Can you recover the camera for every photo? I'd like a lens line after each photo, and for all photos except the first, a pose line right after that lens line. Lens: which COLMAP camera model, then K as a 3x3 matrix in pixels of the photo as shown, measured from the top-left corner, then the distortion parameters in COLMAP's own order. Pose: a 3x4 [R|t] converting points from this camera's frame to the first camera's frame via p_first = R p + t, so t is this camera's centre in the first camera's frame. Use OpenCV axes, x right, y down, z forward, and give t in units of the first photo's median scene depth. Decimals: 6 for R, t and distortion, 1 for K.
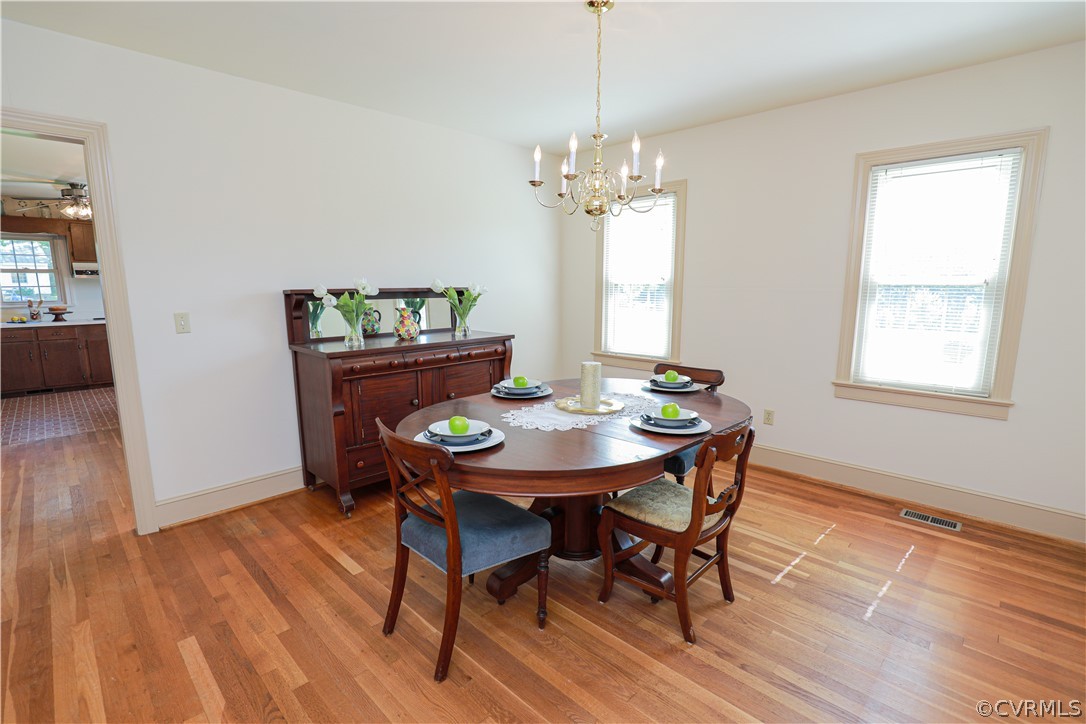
lens RADIAL K [[496.9, 0, 544.5], [0, 496.9, 367.7], [0, 0, 1]] dist [-0.038341, 0.007839]
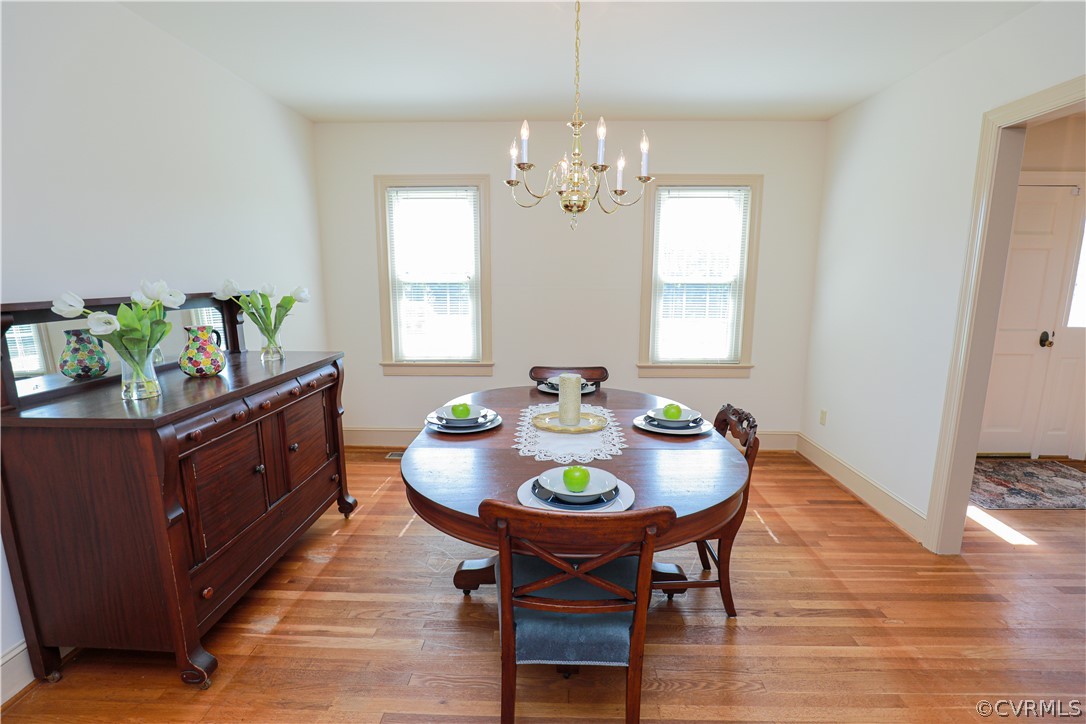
lens RADIAL K [[504.4, 0, 542.1], [0, 504.4, 367.3], [0, 0, 1]] dist [-0.034970, 0.001041]
pose [[0.737691, -0.117048, 0.664915, -0.487660], [0.109352, 0.992567, 0.053405, -0.069307], [-0.666224, 0.033314, 0.745008, 0.308725]]
